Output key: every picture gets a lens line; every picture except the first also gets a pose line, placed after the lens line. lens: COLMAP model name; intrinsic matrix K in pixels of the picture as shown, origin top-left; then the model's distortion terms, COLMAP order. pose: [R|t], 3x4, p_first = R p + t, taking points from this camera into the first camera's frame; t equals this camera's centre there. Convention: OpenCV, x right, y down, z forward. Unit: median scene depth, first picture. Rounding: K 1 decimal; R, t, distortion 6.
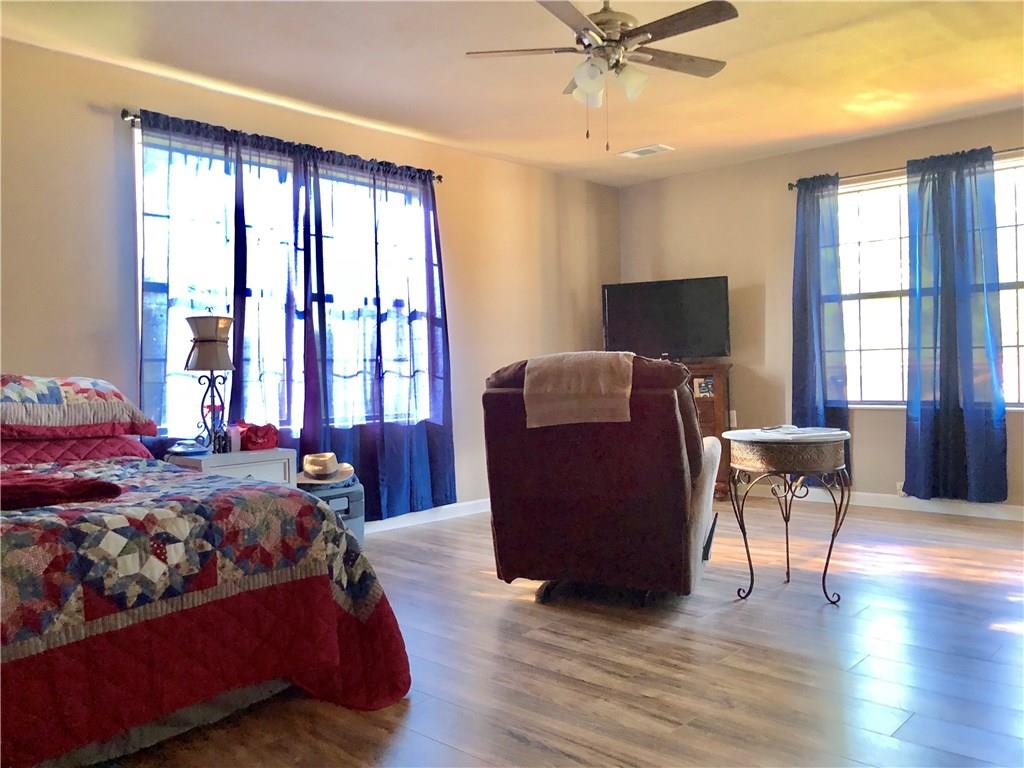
lens RADIAL K [[855.9, 0, 512.0], [0, 855.9, 384.0], [0, 0, 1]] dist [0.012362, 0.011191]
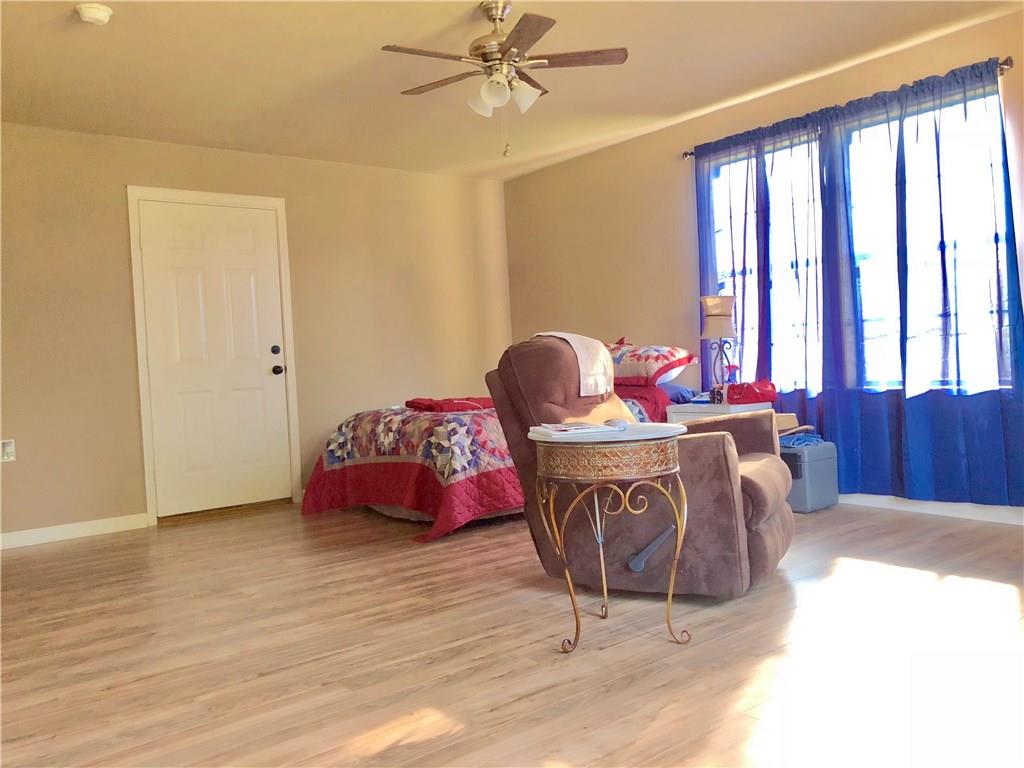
lens RADIAL K [[855.9, 0, 512.0], [0, 855.9, 384.0], [0, 0, 1]] dist [0.012362, 0.011191]
pose [[-0.168743, 0.053925, -0.984184, 1.248060], [0.037189, 0.998140, 0.048314, -0.026937], [0.984958, -0.028448, -0.170434, 1.201800]]
